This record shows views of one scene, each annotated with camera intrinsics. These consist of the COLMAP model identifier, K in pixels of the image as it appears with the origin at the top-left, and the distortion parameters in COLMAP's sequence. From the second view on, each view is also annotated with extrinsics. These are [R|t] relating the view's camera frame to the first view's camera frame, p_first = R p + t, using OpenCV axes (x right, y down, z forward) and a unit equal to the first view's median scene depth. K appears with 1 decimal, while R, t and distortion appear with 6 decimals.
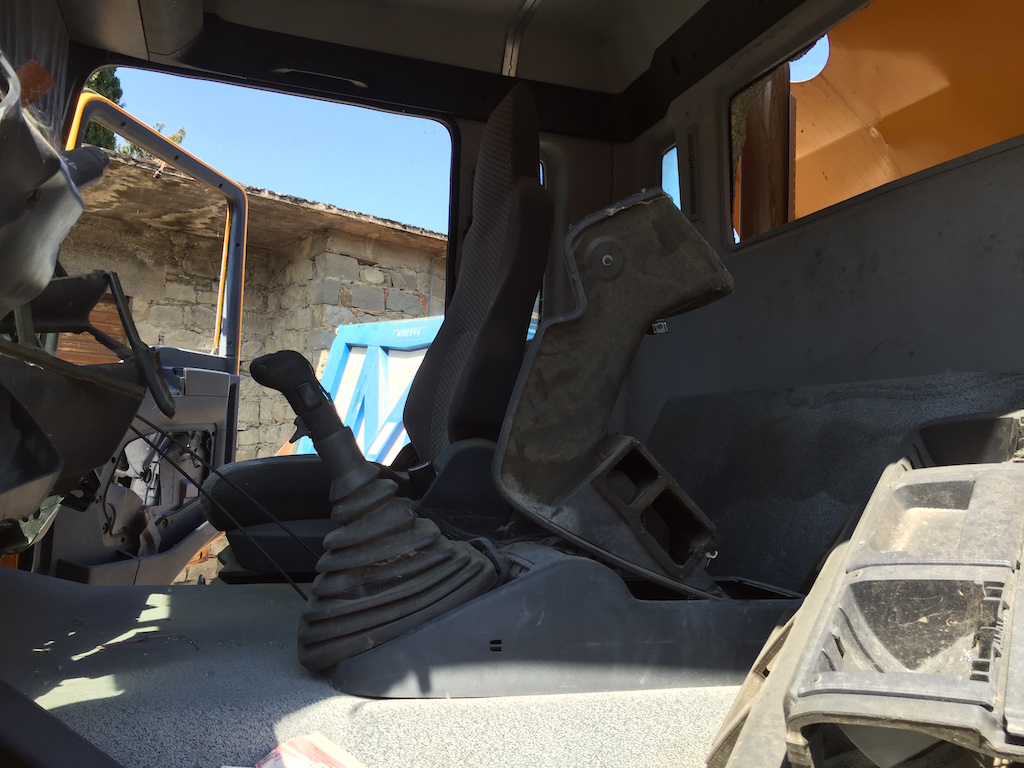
lens RADIAL K [[914.2, 0, 517.6], [0, 914.2, 379.5], [0, 0, 1]] dist [0.145747, -0.208911]
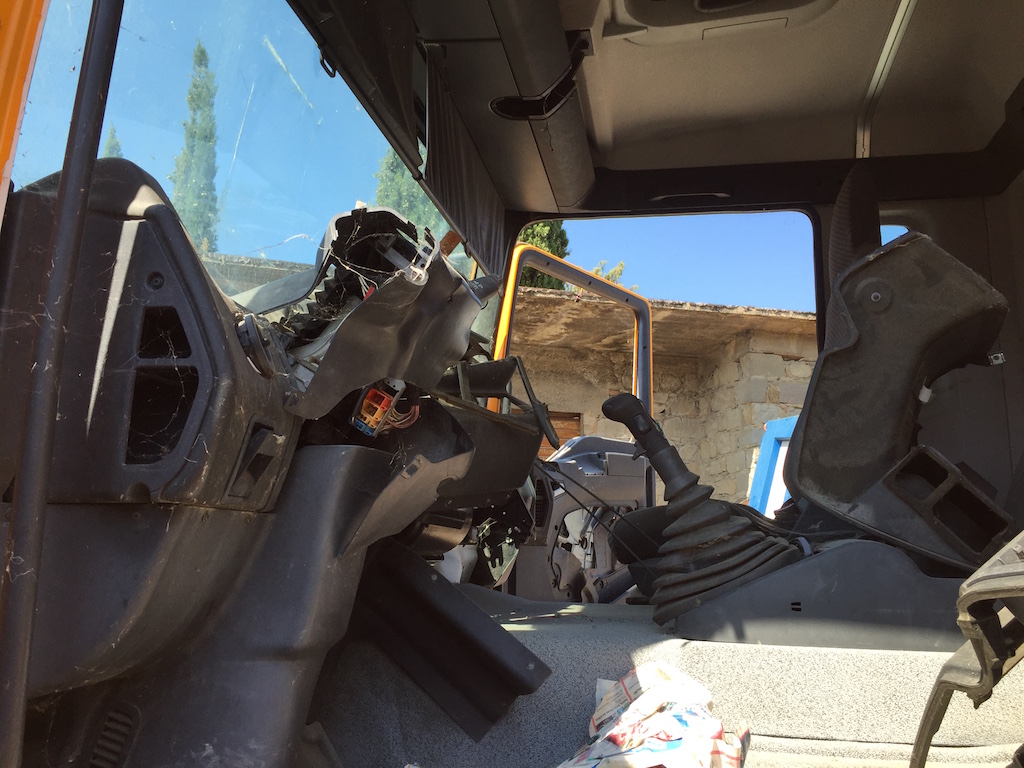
lens RADIAL K [[914.2, 0, 517.6], [0, 914.2, 379.5], [0, 0, 1]] dist [0.145747, -0.208911]
pose [[0.887026, -0.109655, -0.448509, 0.083049], [0.056736, 0.989914, -0.129814, 0.042391], [0.458220, 0.089702, 0.884301, -0.112314]]
